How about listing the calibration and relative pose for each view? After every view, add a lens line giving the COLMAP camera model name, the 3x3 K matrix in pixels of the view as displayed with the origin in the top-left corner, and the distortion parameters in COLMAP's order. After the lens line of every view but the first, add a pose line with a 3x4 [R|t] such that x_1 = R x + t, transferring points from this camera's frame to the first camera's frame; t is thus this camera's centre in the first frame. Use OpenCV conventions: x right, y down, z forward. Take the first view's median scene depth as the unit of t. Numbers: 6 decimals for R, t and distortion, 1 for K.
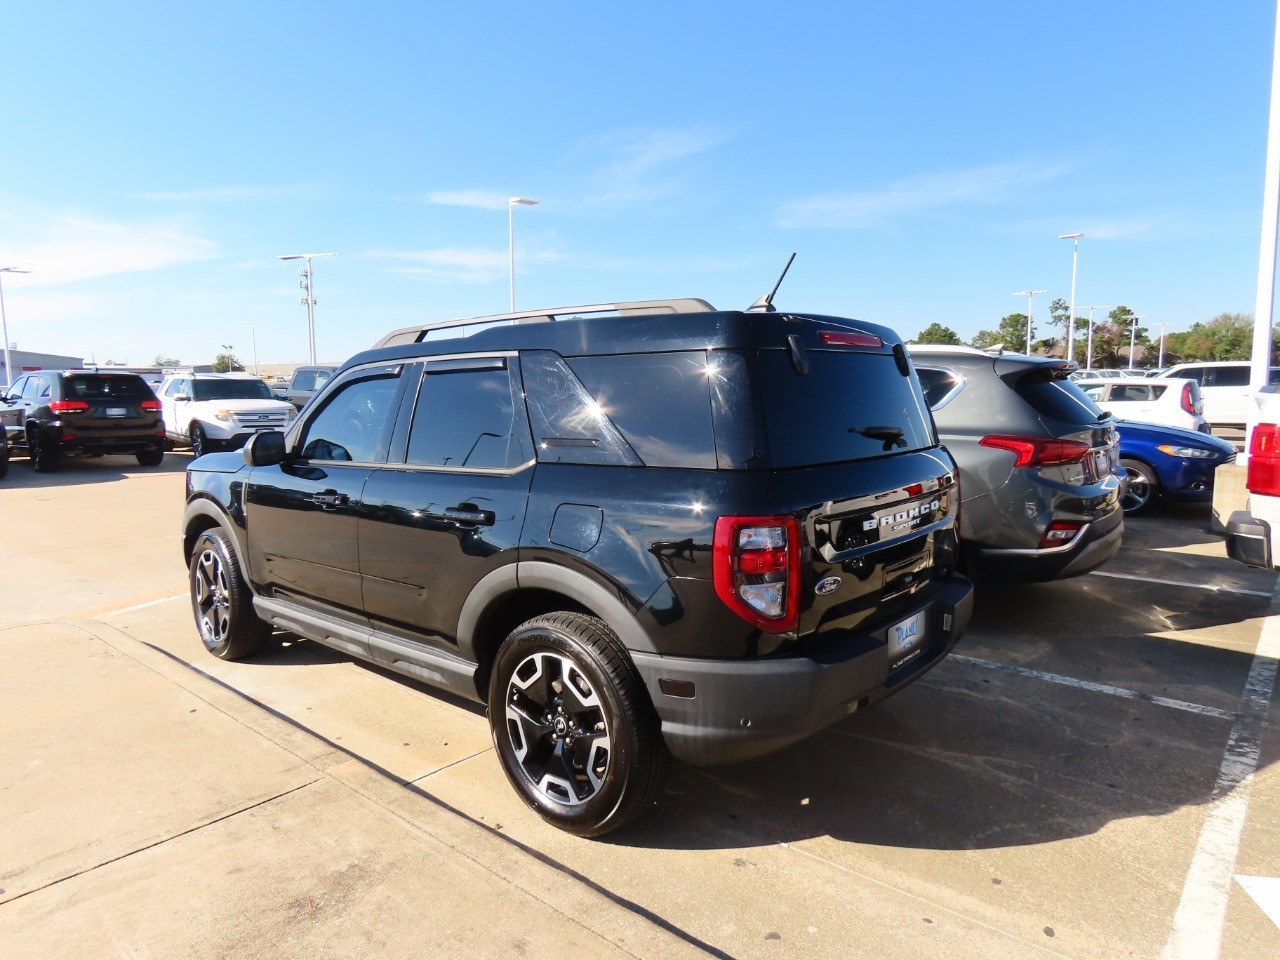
lens RADIAL K [[813.7, 0, 667.7], [0, 813.7, 484.1], [0, 0, 1]] dist [-0.000328, -0.003007]
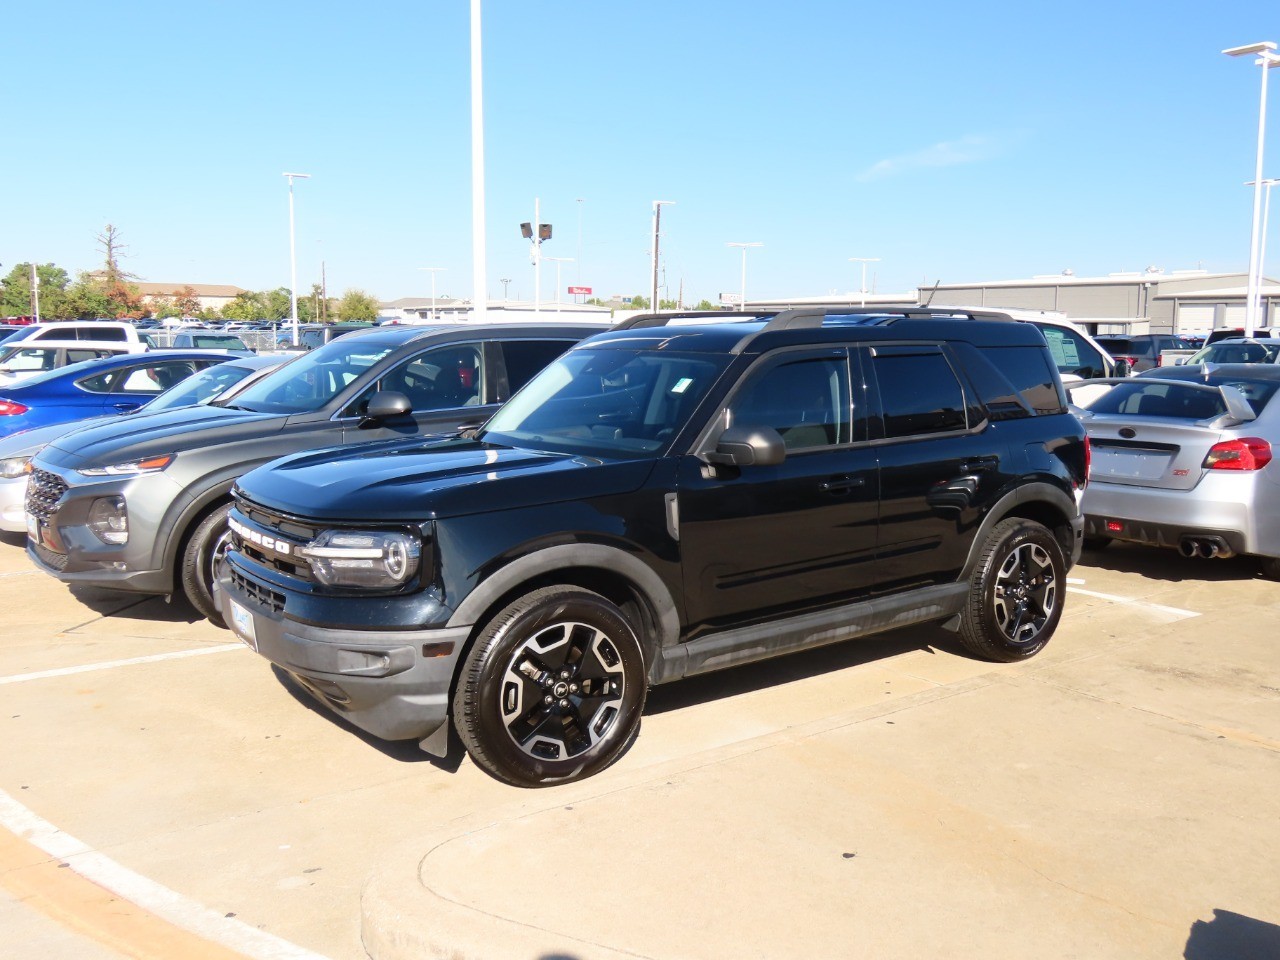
lens RADIAL K [[1084.1, 0, 637.5], [0, 1084.1, 485.6], [0, 0, 1]] dist [-0.016124, -0.013183]
pose [[0.252964, -0.120133, 0.959988, -2.121110], [0.110071, 0.989392, 0.094808, -0.159320], [-0.961194, 0.081684, 0.263504, 1.092160]]
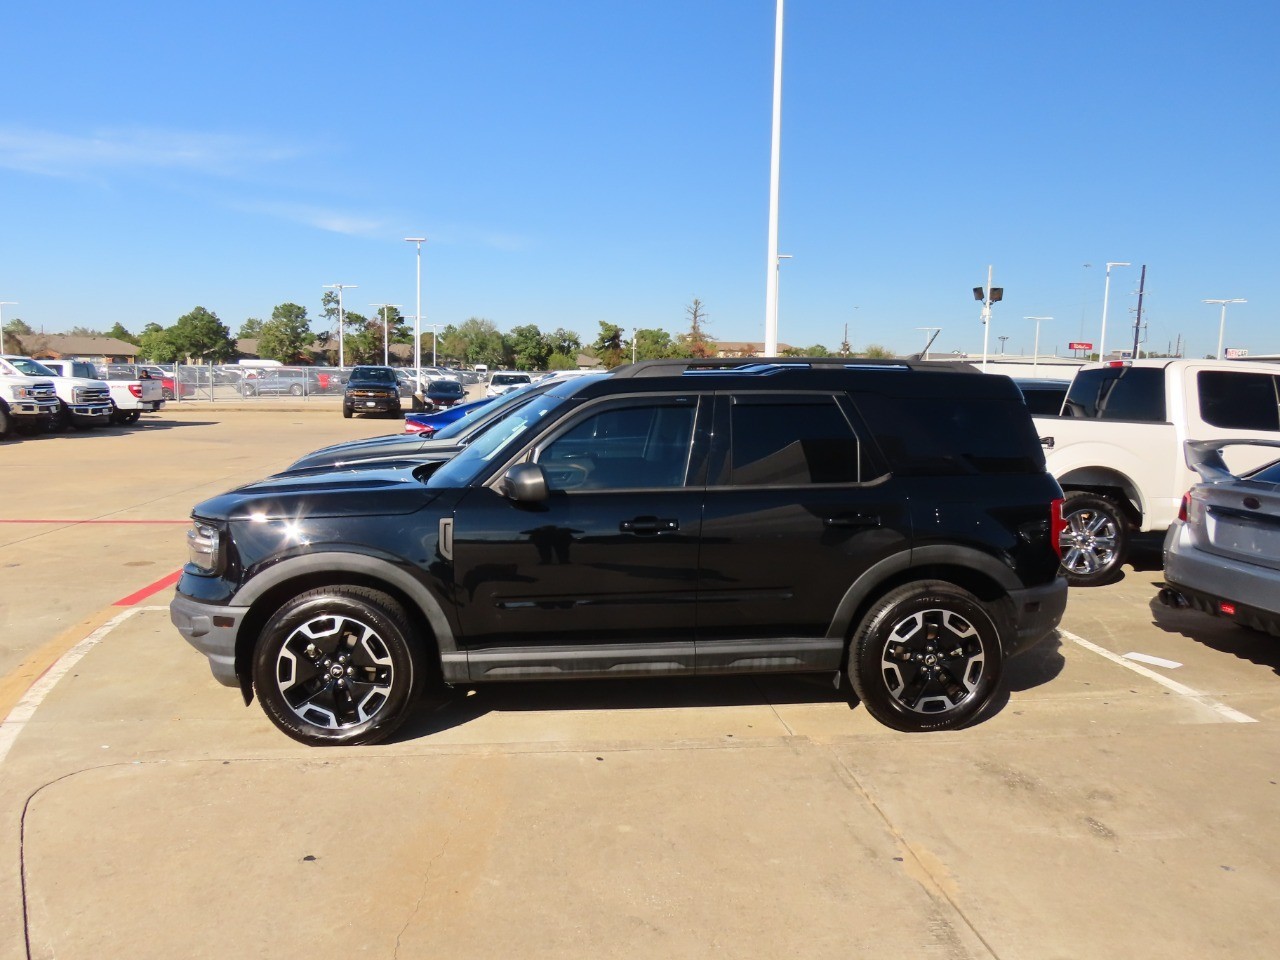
lens RADIAL K [[880.6, 0, 650.3], [0, 880.6, 493.8], [0, 0, 1]] dist [-0.022619, 0.000927]
pose [[0.689830, -0.071663, 0.720416, -1.482337], [0.064542, 0.997214, 0.037395, -0.076031], [-0.721089, 0.020701, 0.692534, 0.277334]]
